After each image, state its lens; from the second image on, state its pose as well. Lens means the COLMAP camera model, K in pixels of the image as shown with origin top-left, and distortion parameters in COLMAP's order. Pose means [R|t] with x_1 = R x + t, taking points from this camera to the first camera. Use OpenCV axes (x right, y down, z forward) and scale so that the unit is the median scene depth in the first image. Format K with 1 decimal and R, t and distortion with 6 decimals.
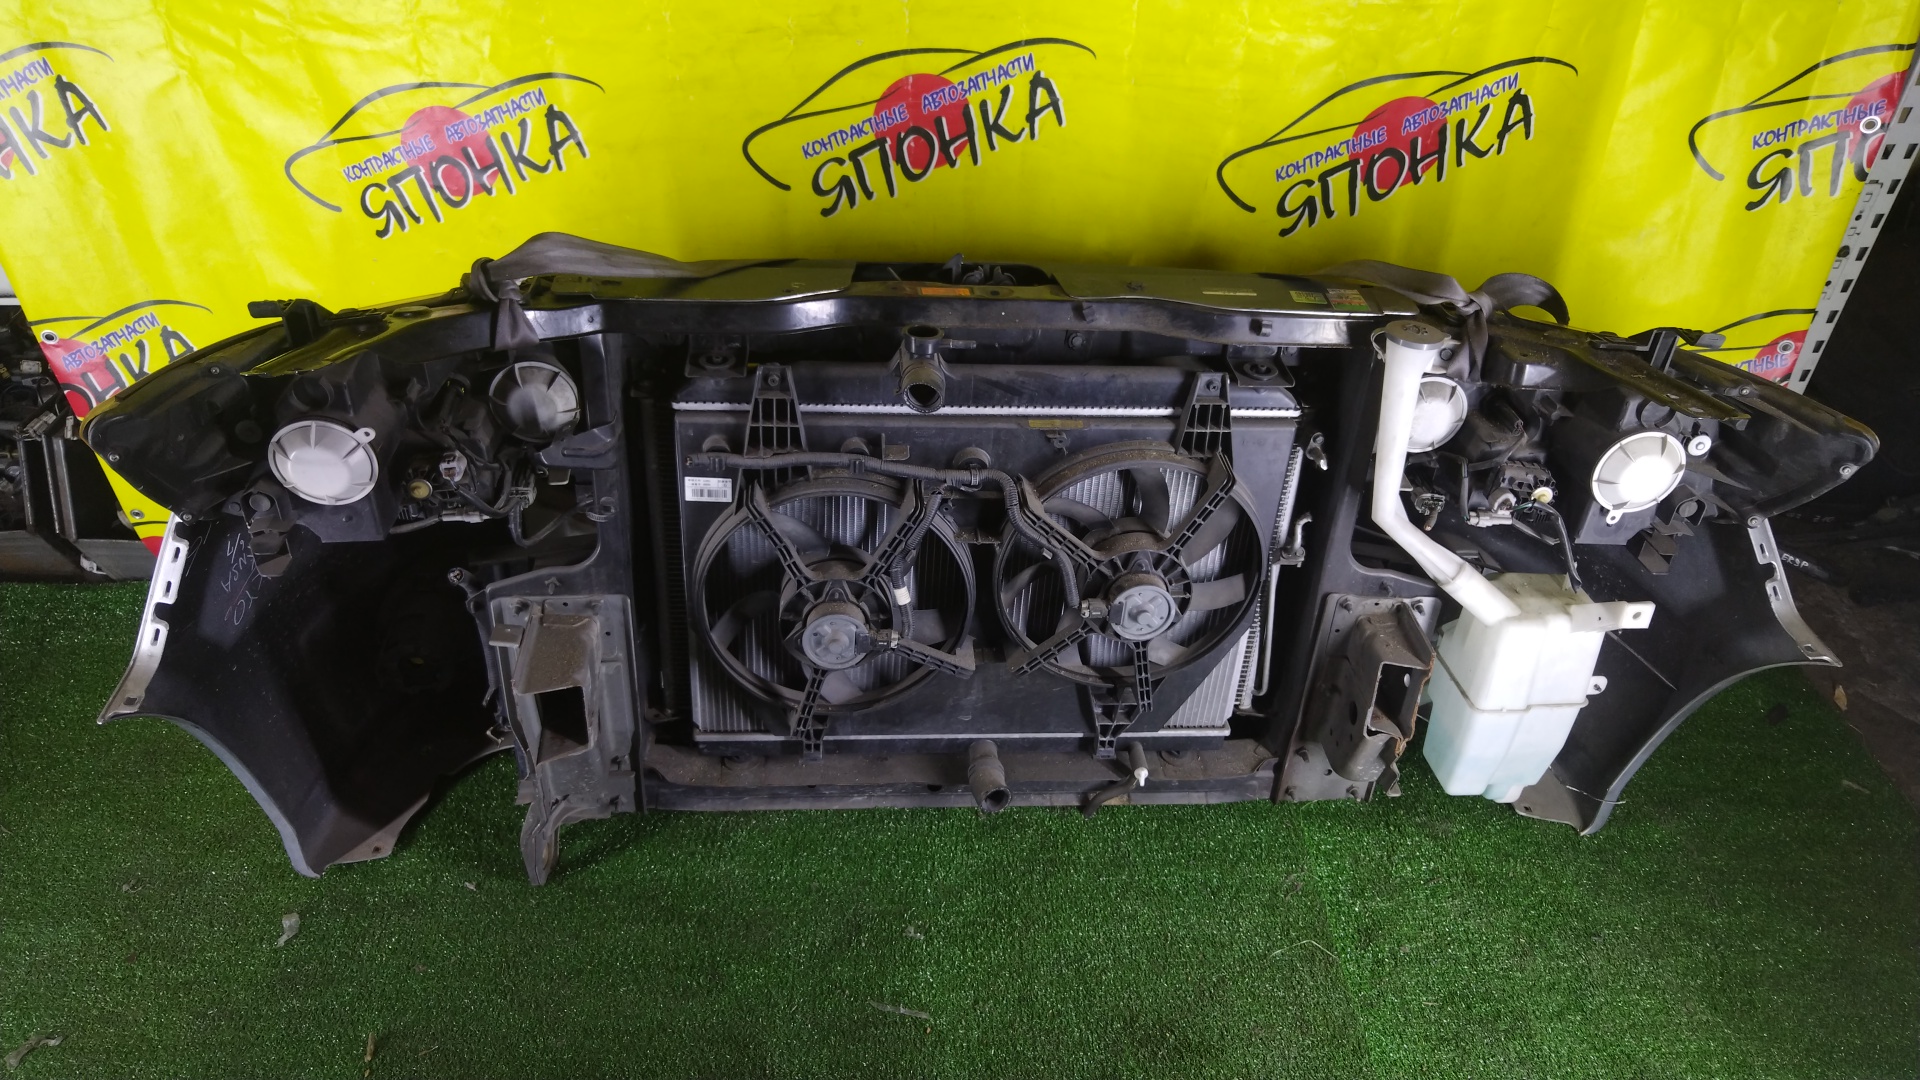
lens RADIAL K [[1350.7, 0, 960.0], [0, 1350.7, 540.0], [0, 0, 1]] dist [-0.009111, 0.011407]
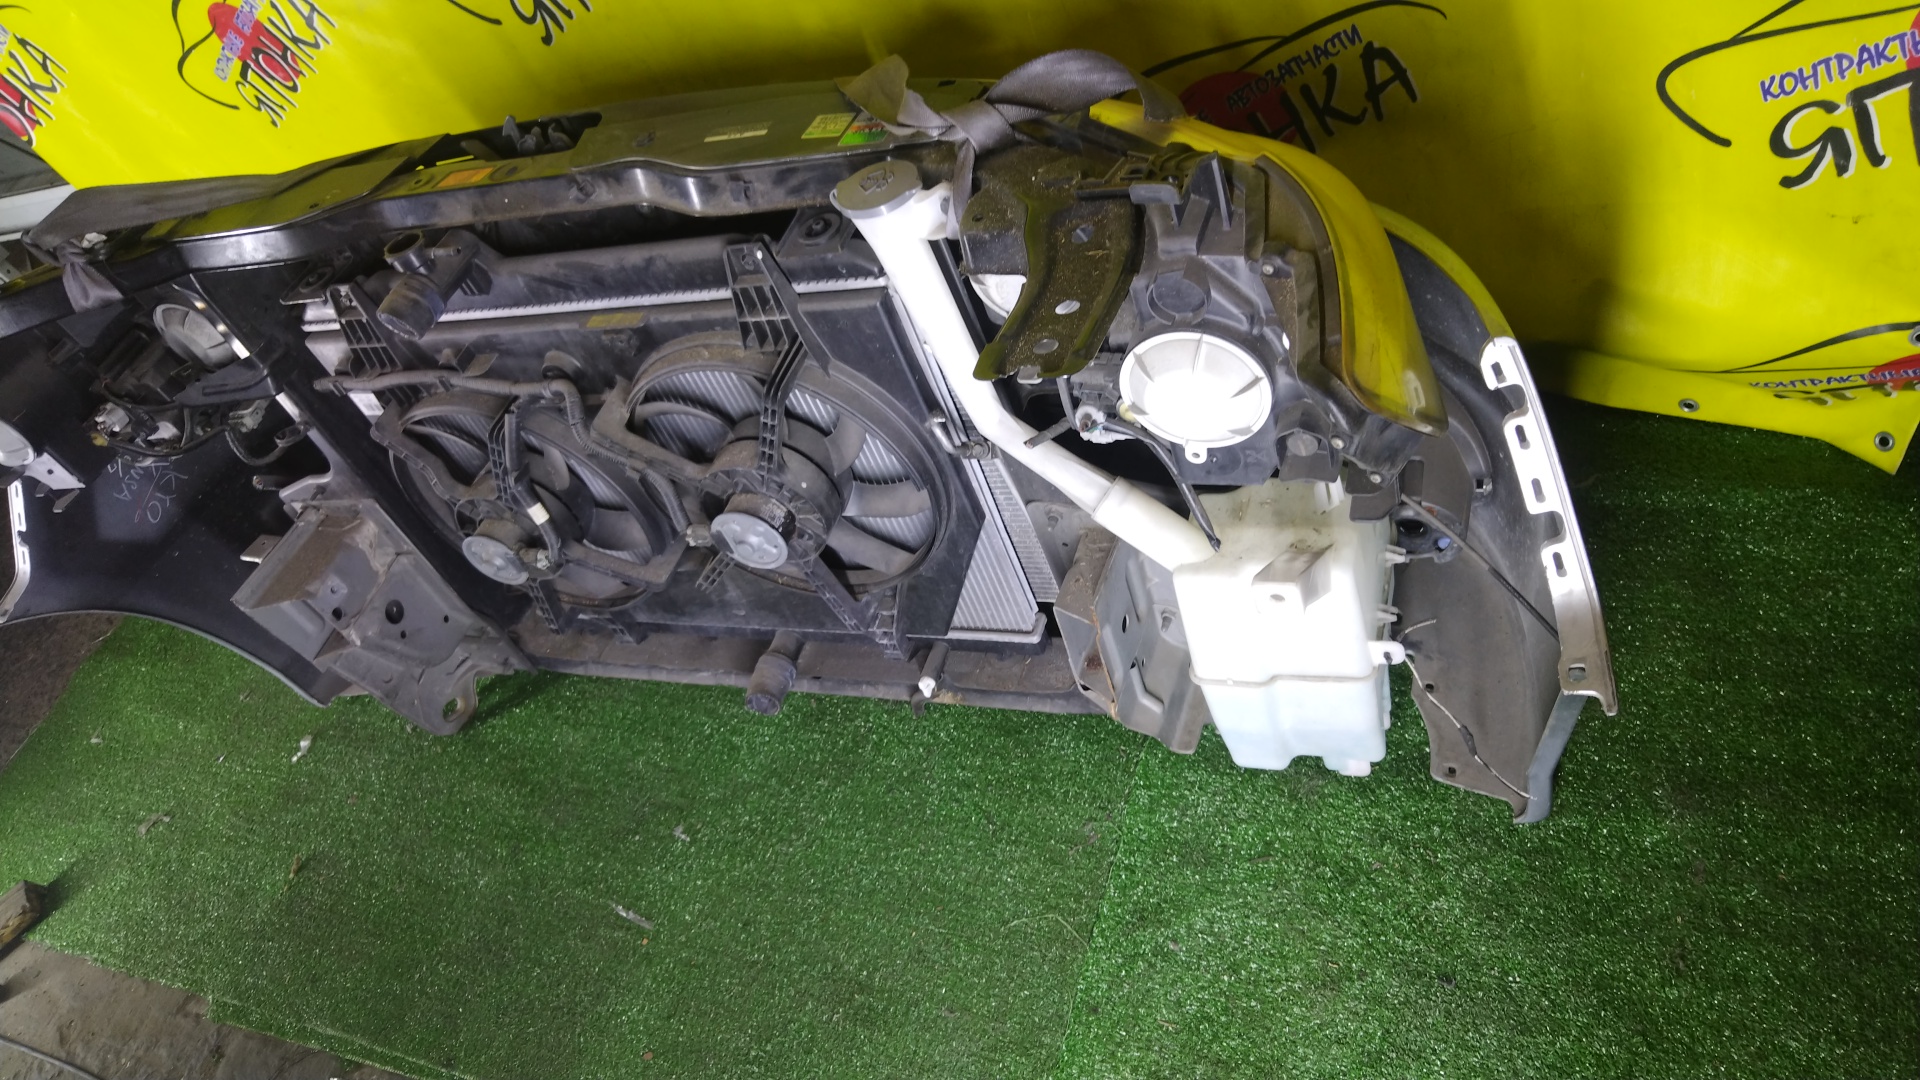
lens RADIAL K [[1341.6, 0, 955.9], [0, 1341.6, 545.1], [0, 0, 1]] dist [-0.003924, 0.003747]
pose [[0.849107, 0.041394, -0.526596, 0.639343], [0.104883, 0.963863, 0.244885, -0.123835], [0.517703, -0.263165, 0.814081, 0.382064]]
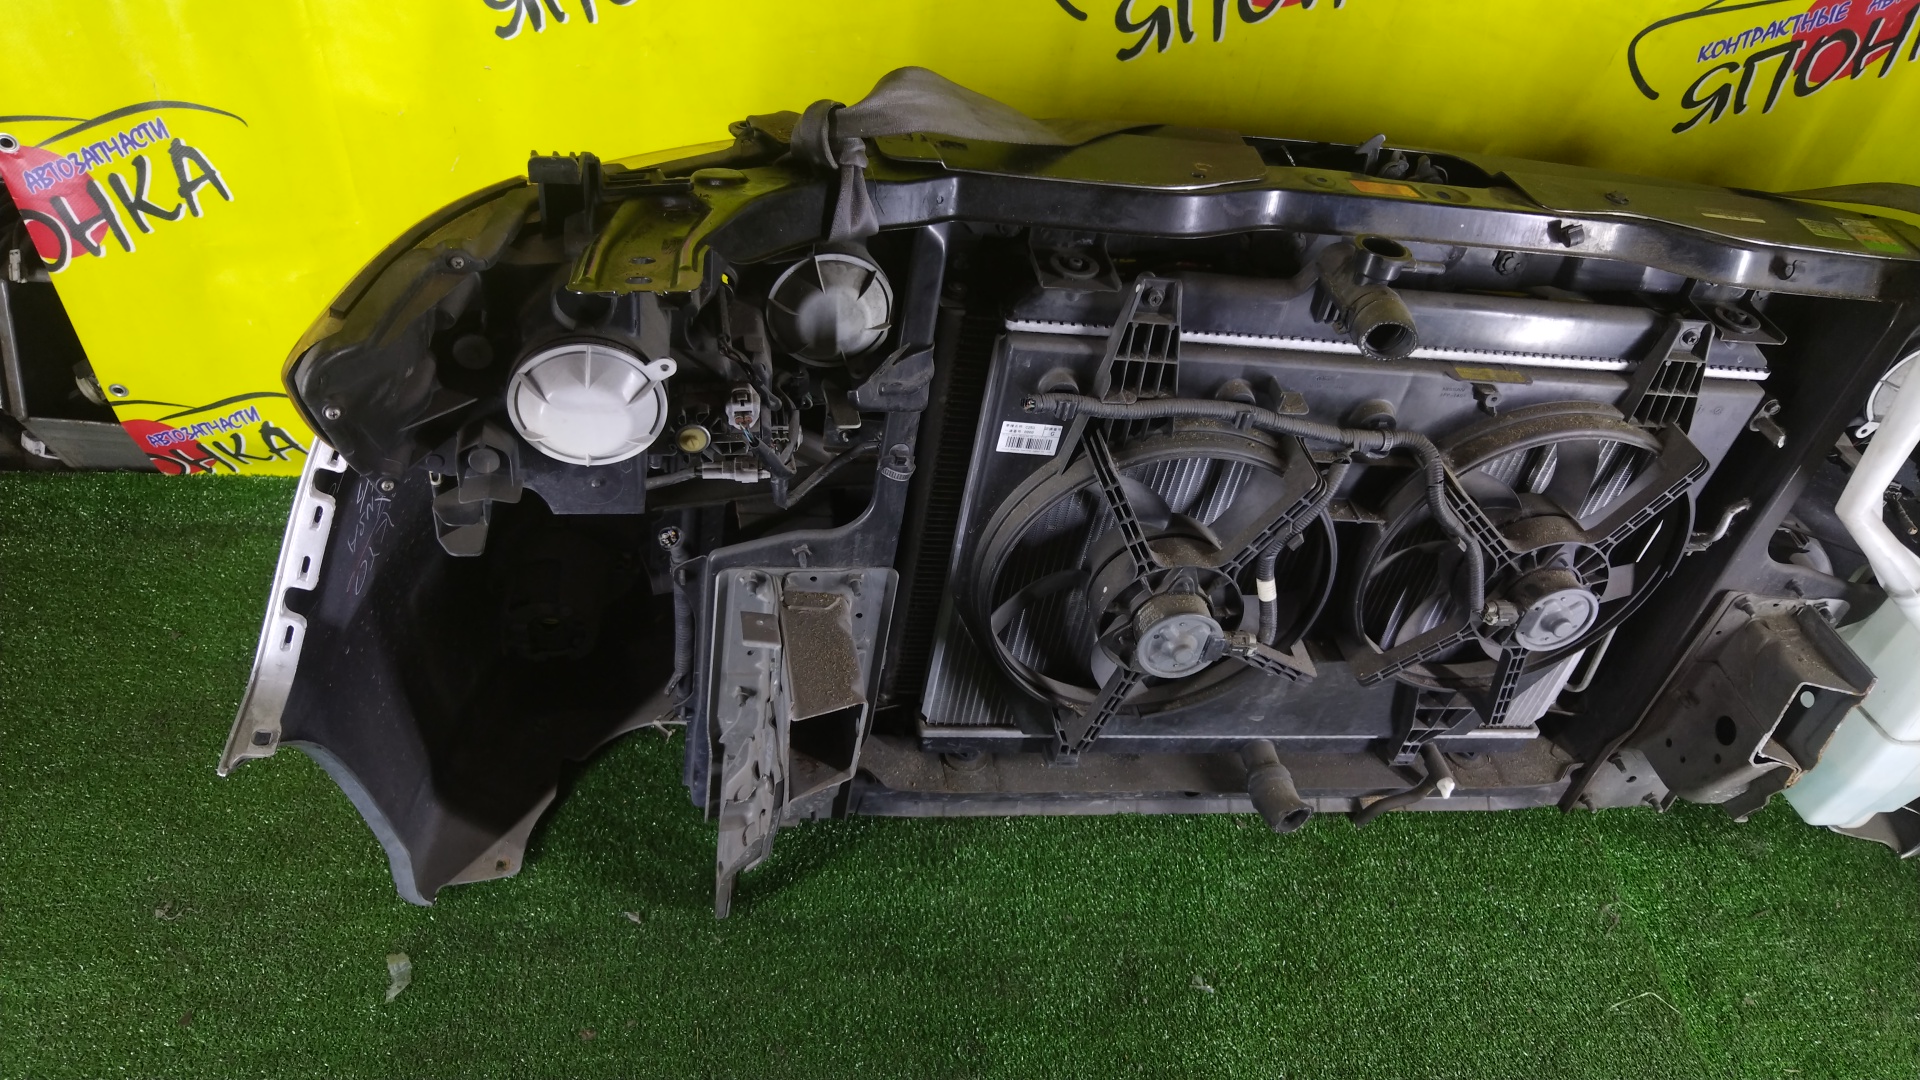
lens RADIAL K [[1341.6, 0, 955.9], [0, 1341.6, 545.1], [0, 0, 1]] dist [-0.003924, 0.003747]
pose [[0.992417, 0.040453, 0.116070, -0.290774], [-0.054823, 0.990839, 0.123416, -0.063757], [-0.110015, -0.128844, 0.985544, 0.259653]]
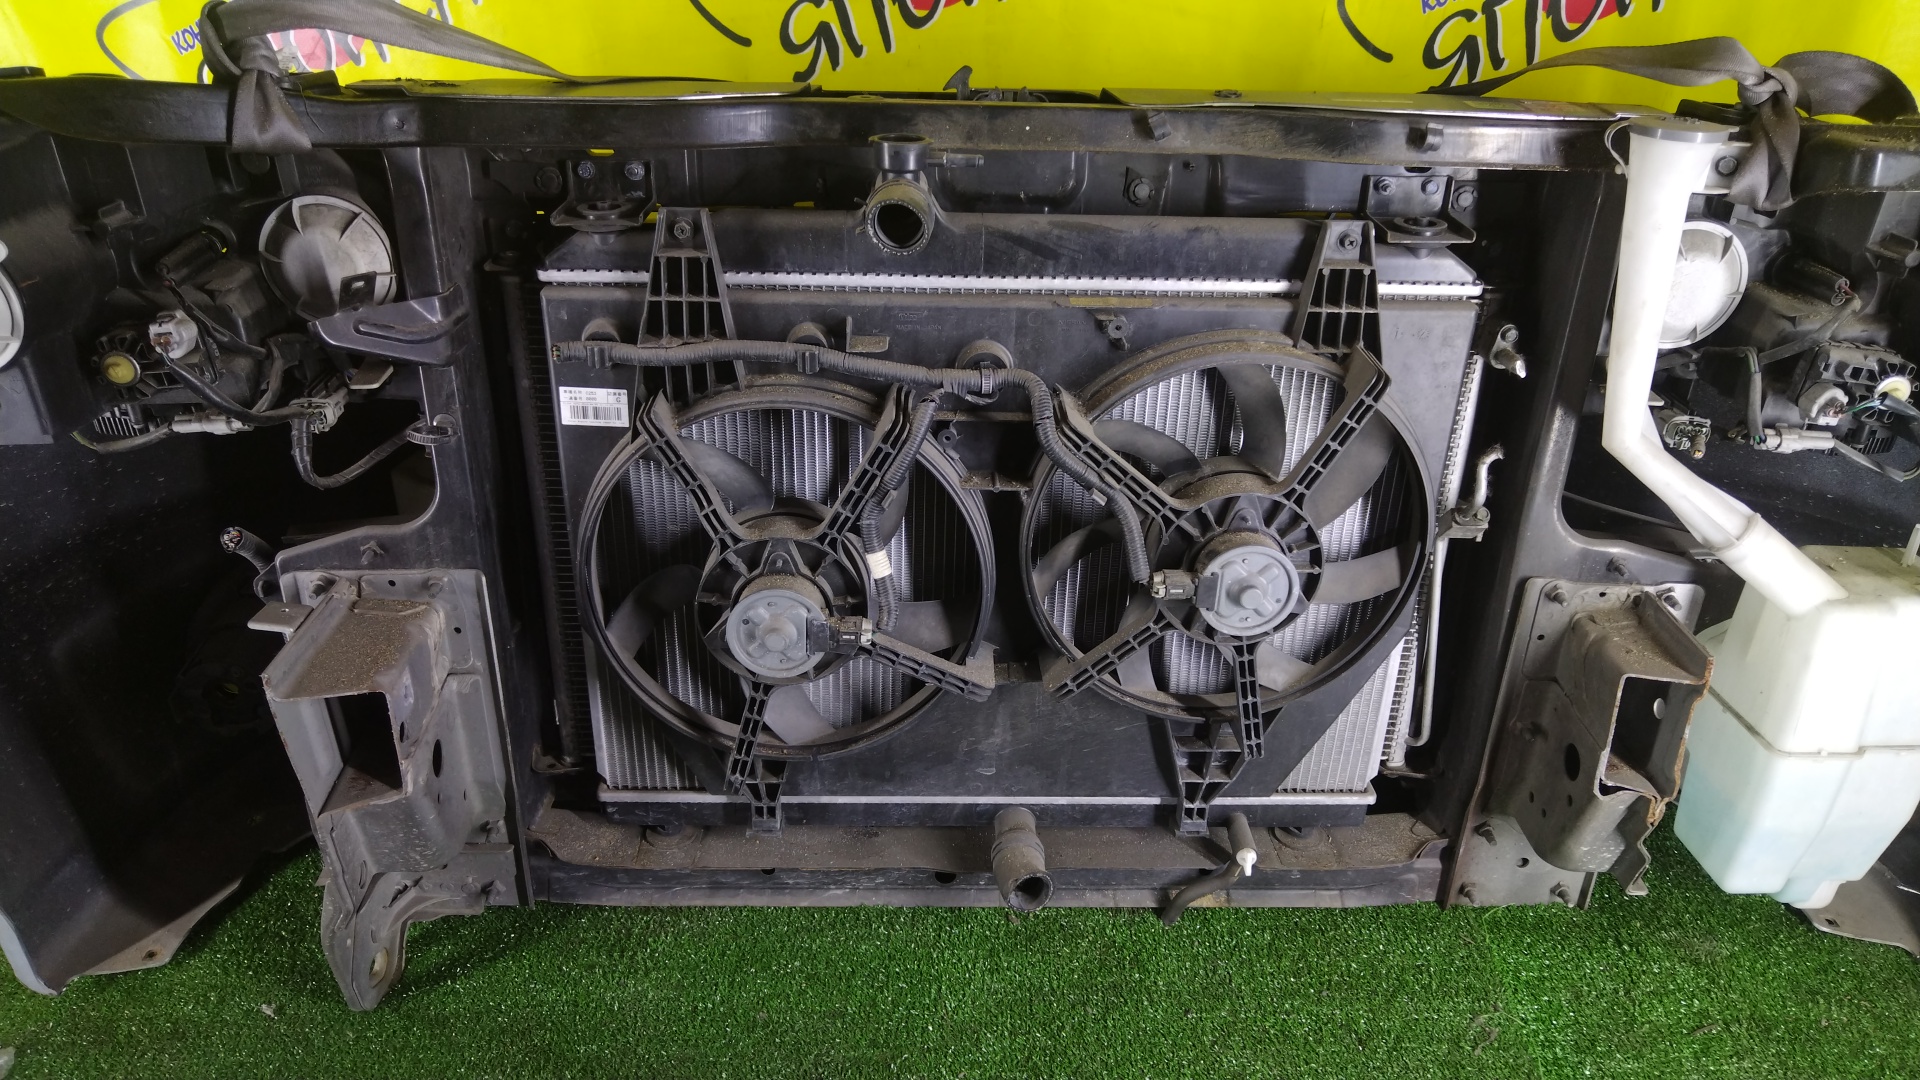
lens RADIAL K [[1335.4, 0, 960.0], [0, 1335.4, 540.0], [0, 0, 1]] dist [-0.002391, 0.009085]
pose [[0.998063, -0.003524, -0.062106, 0.035364], [-0.003097, 0.994341, -0.106191, 0.093498], [0.062129, 0.106178, 0.992404, 0.334172]]
